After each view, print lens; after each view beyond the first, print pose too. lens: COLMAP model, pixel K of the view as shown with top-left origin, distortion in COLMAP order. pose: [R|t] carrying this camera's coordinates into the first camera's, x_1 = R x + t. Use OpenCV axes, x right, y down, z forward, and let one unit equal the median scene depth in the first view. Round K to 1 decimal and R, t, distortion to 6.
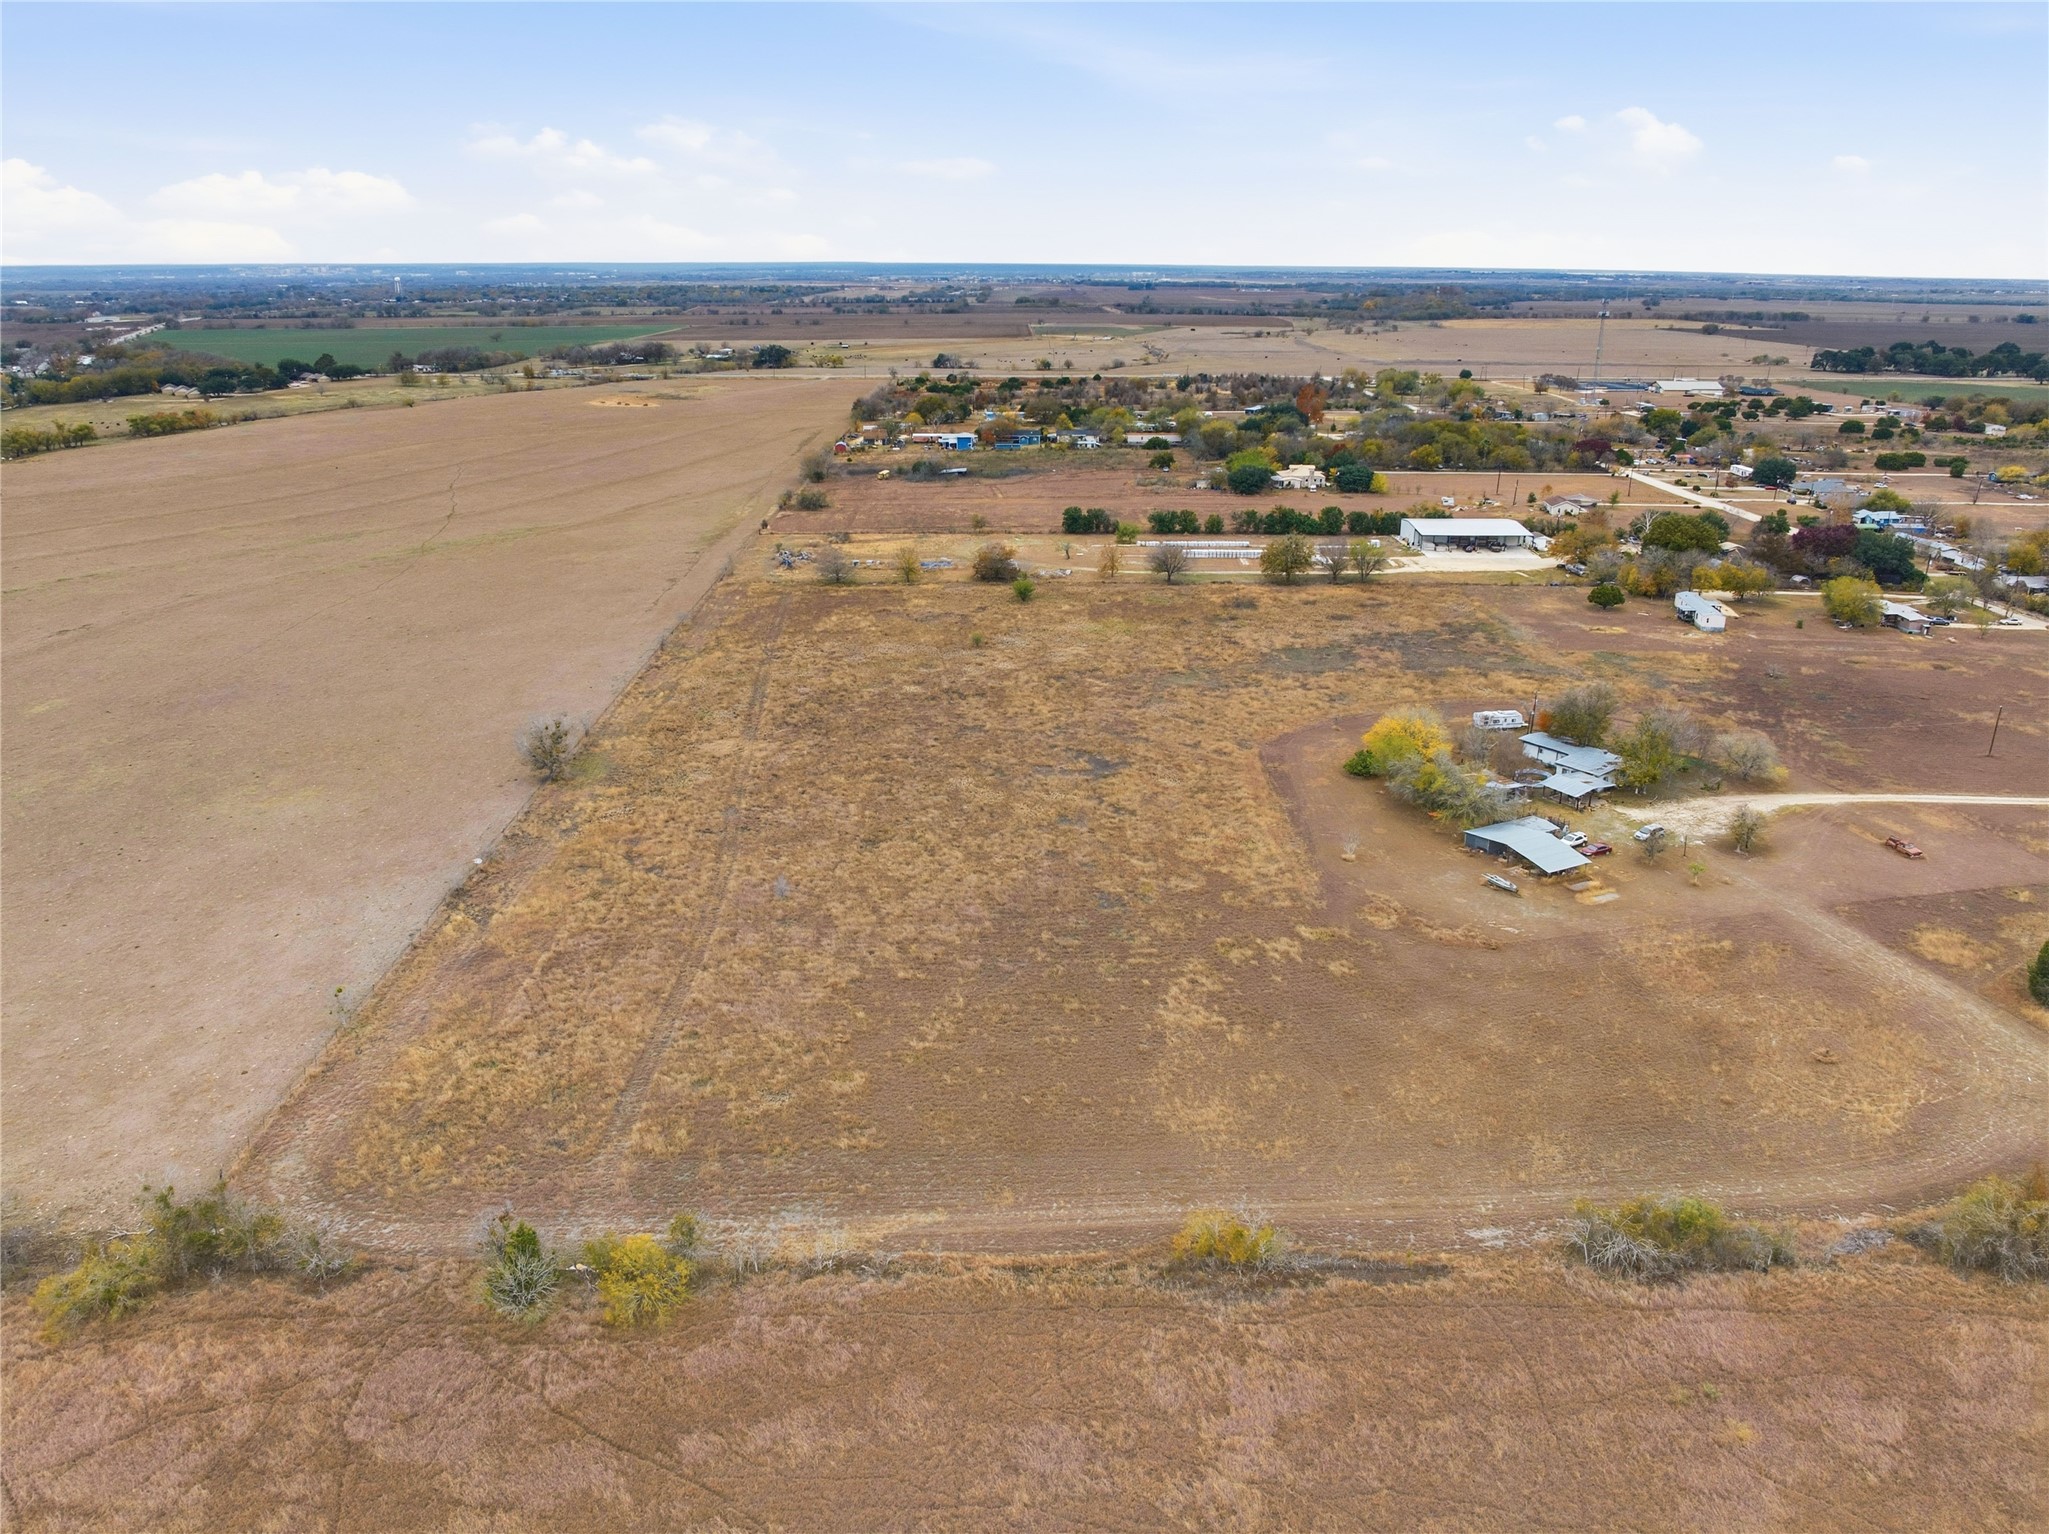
lens RADIAL K [[1441.2, 0, 1030.8], [0, 1441.2, 759.8], [0, 0, 1]] dist [-0.030711, -0.007088]
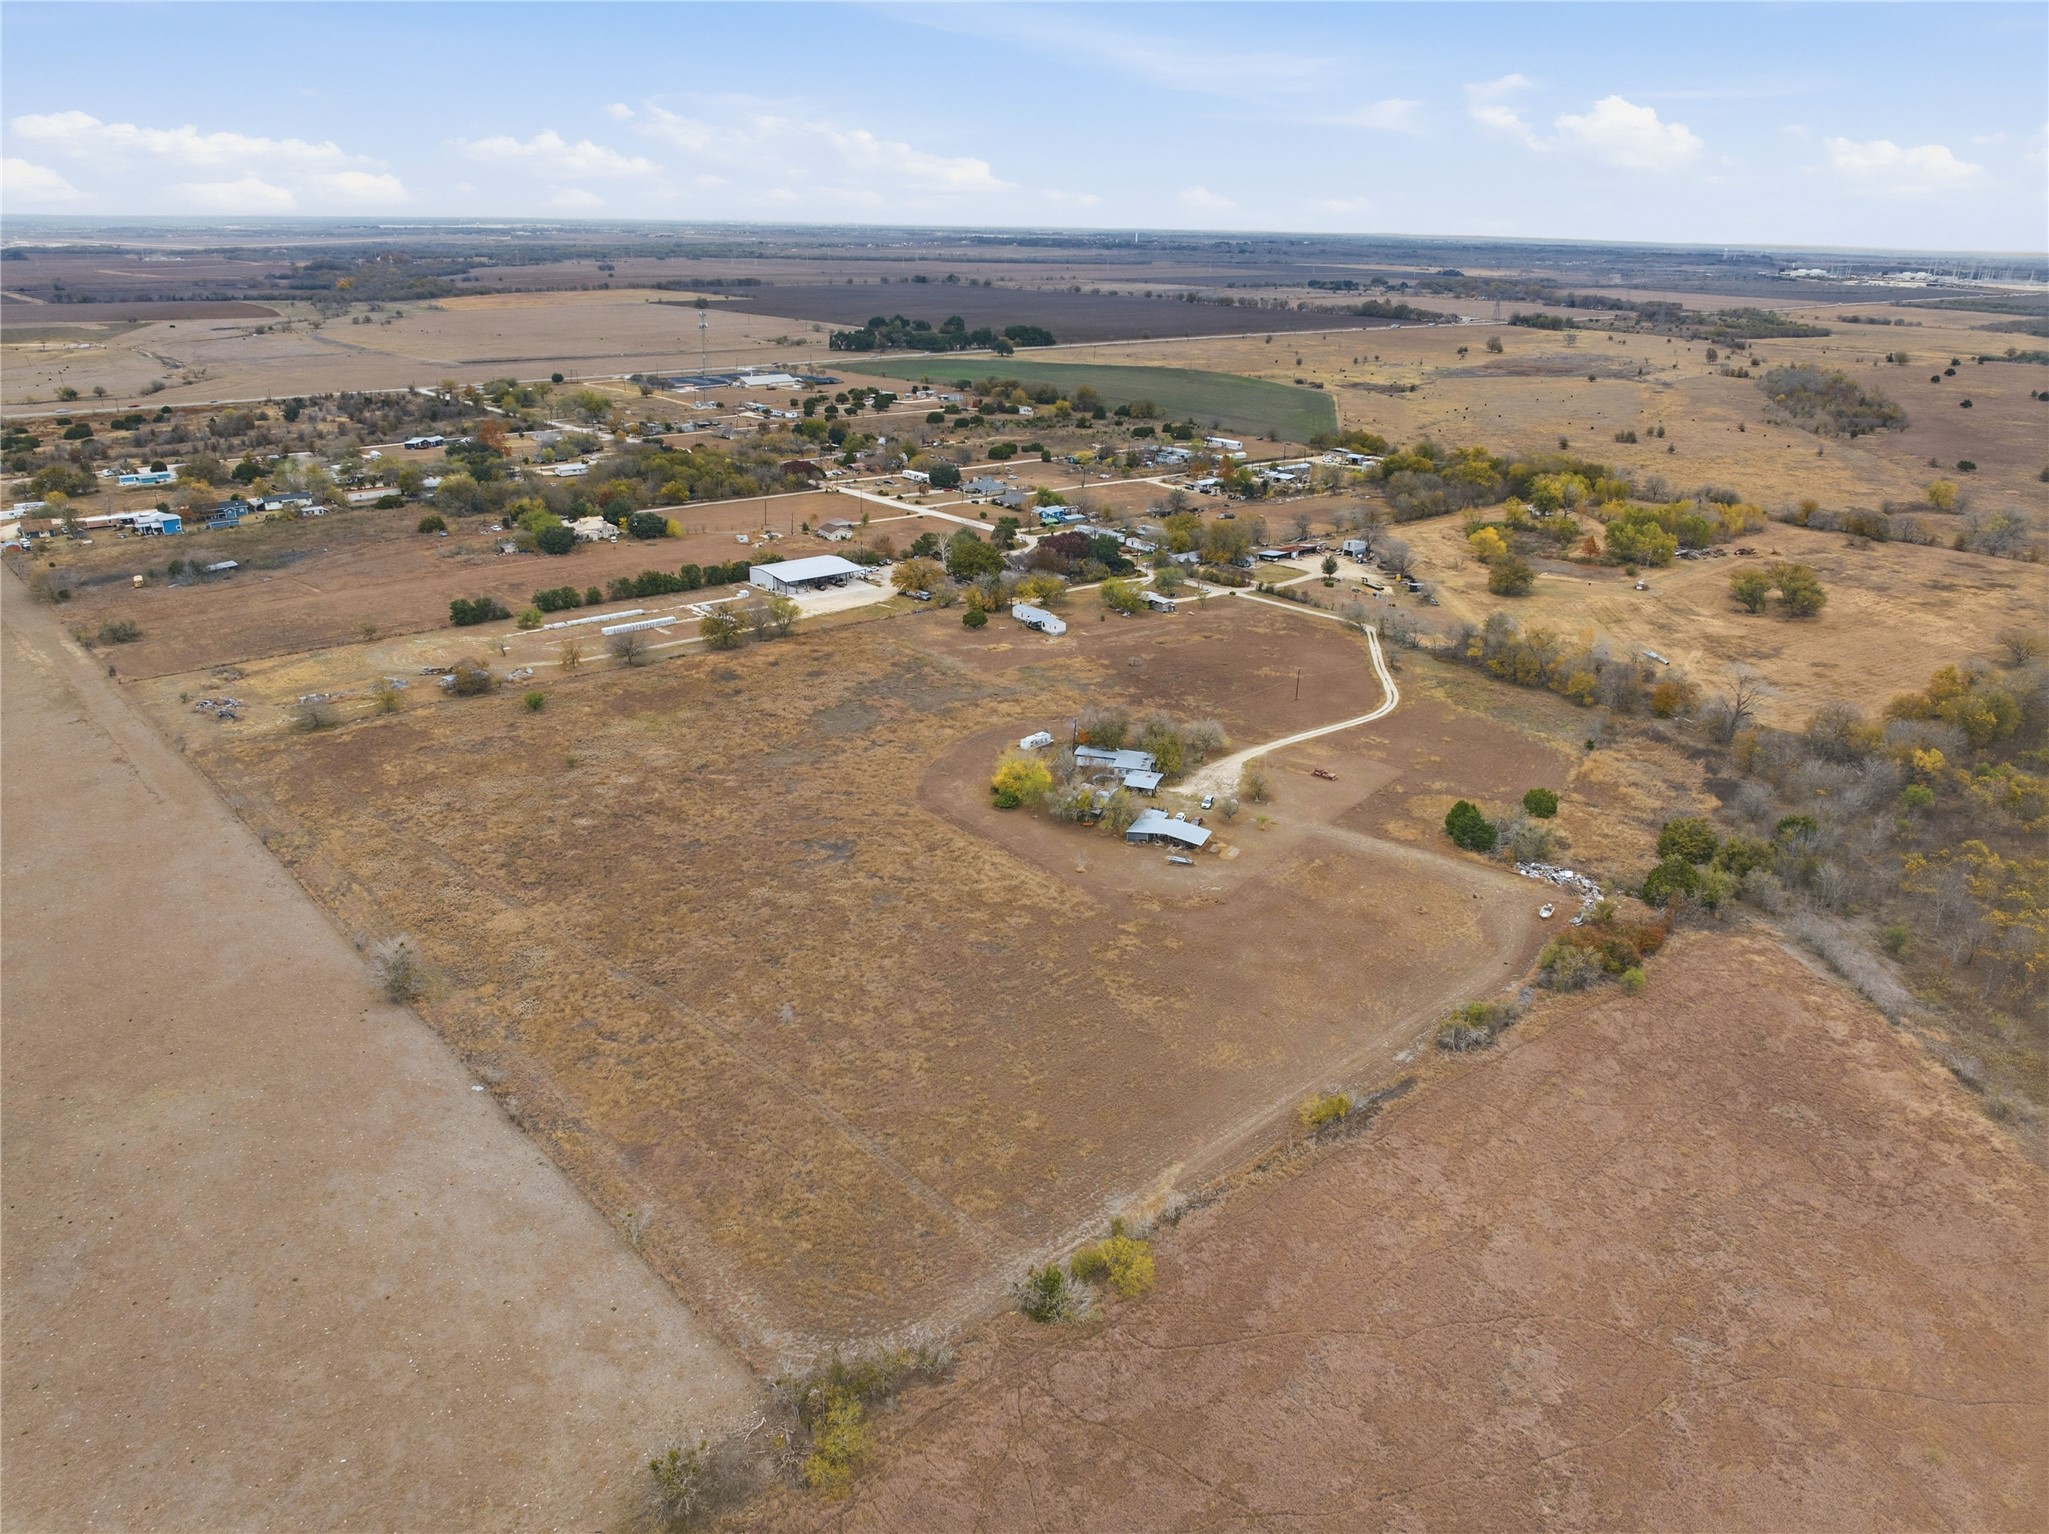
lens RADIAL K [[1442.4, 0, 1031.0], [0, 1442.4, 770.8], [0, 0, 1]] dist [-0.011007, -0.037303]
pose [[0.764936, -0.221043, 0.604989, -0.142232], [0.196650, 0.974570, 0.107436, -0.041194], [-0.613352, 0.036790, 0.788952, -0.021111]]
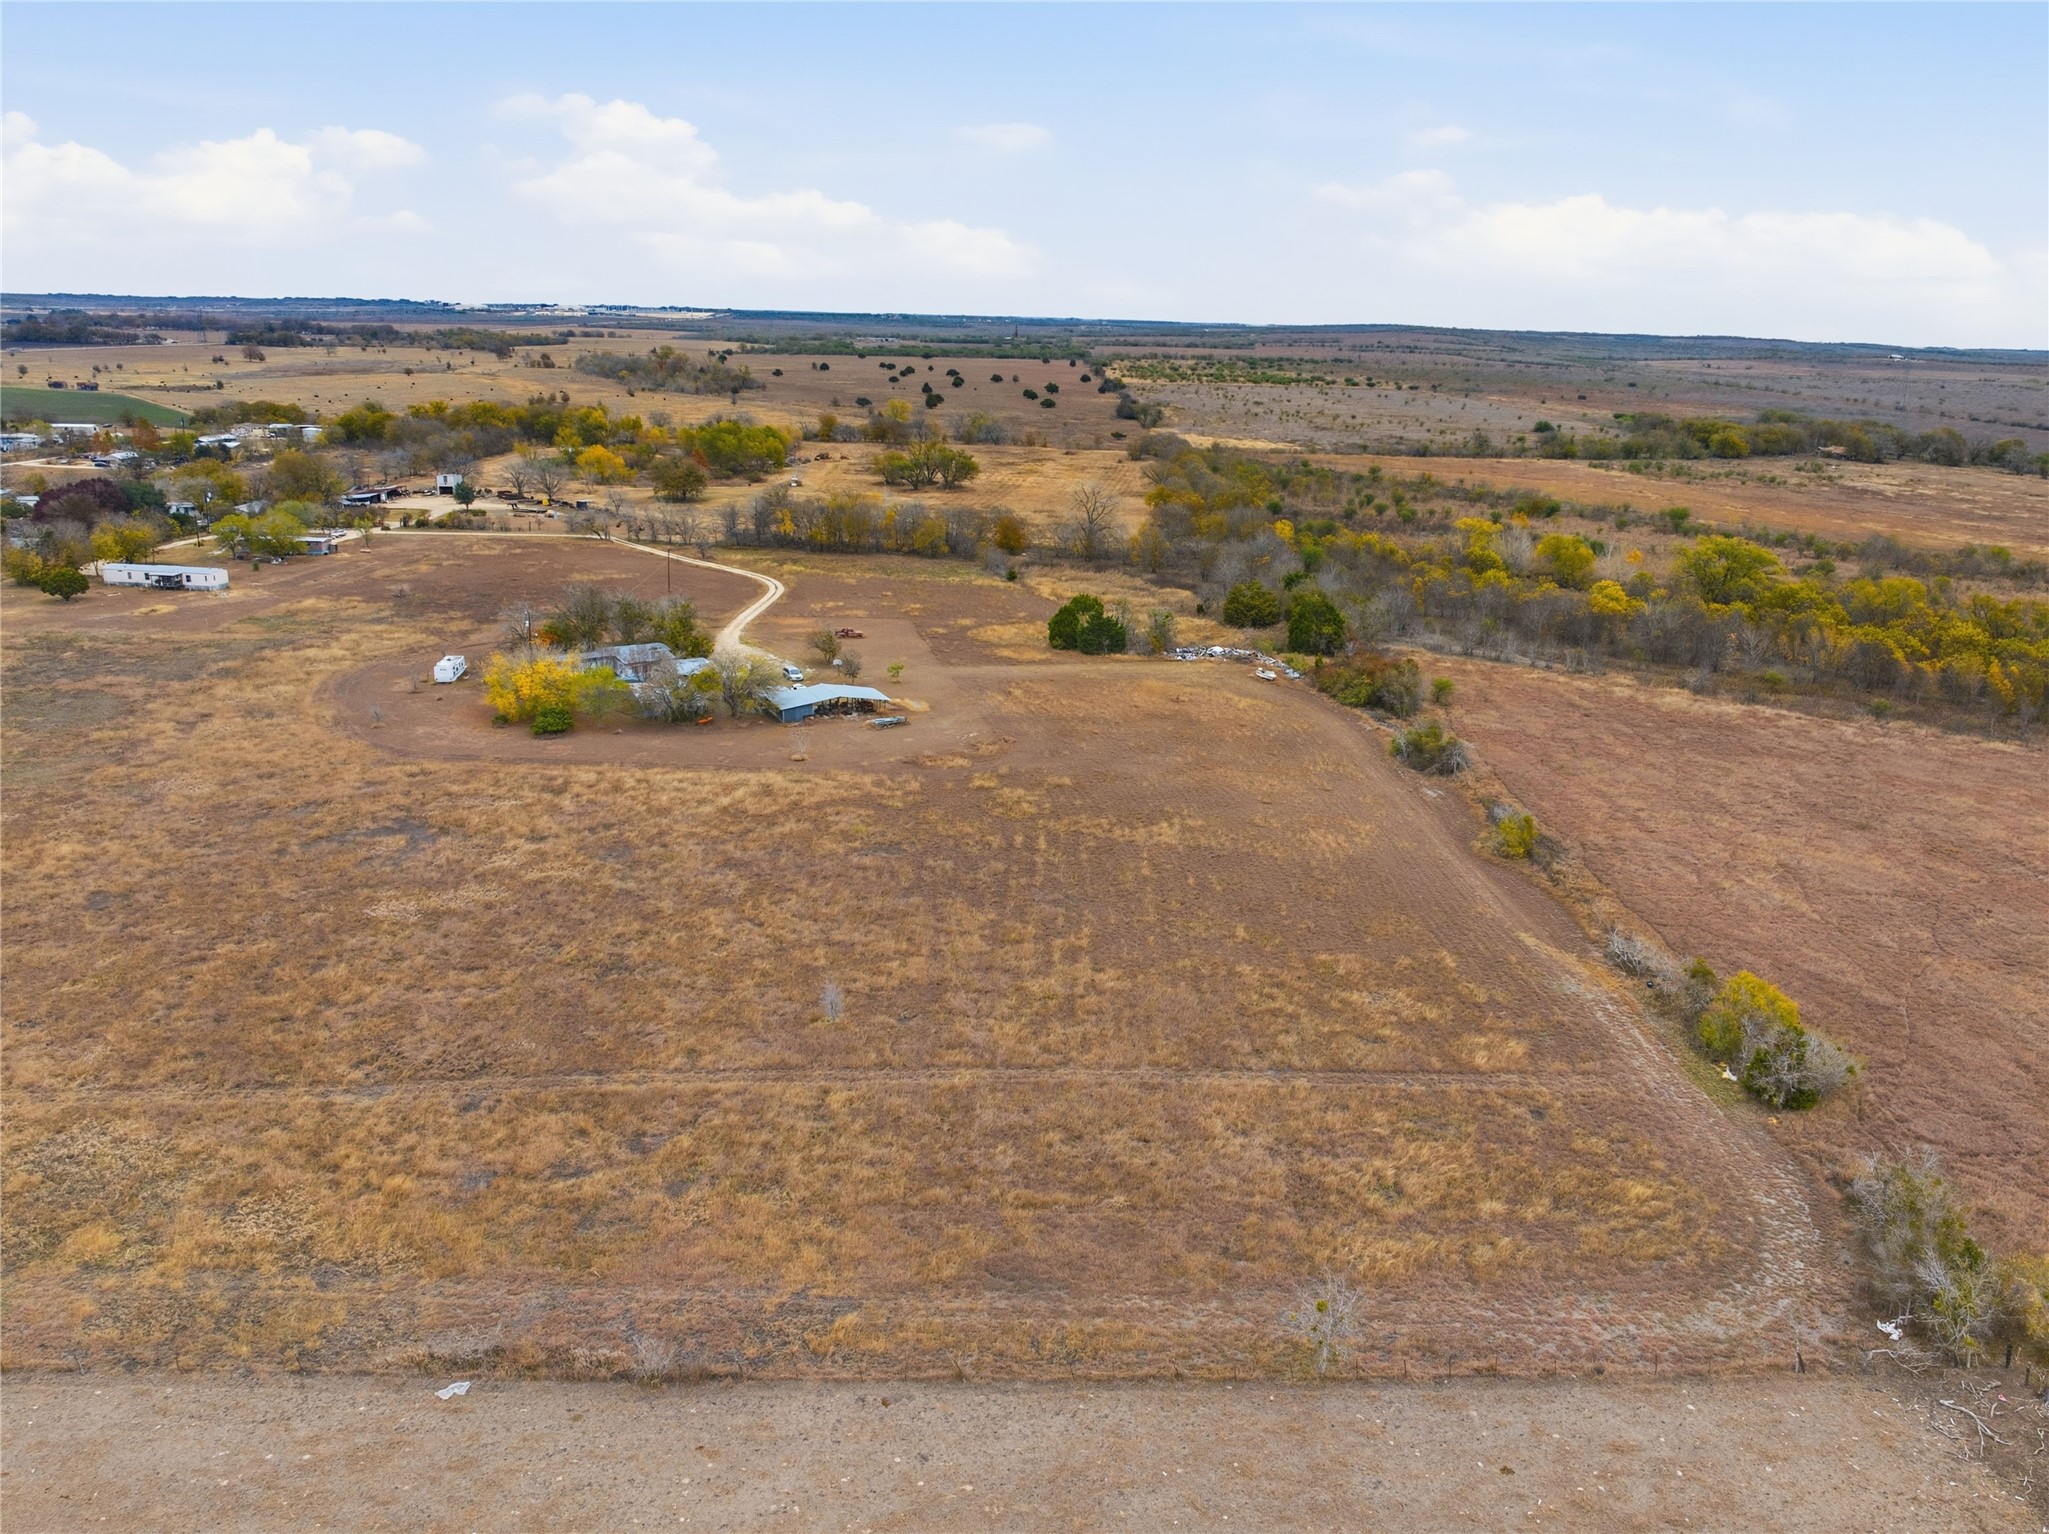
lens RADIAL K [[1499.5, 0, 1065.9], [0, 1499.5, 769.1], [0, 0, 1]] dist [-0.027429, -0.002213]
pose [[-0.009317, -0.291574, 0.956503, -0.154526], [0.302931, 0.910772, 0.280585, -0.031139], [-0.952967, 0.292369, 0.079841, 0.164084]]
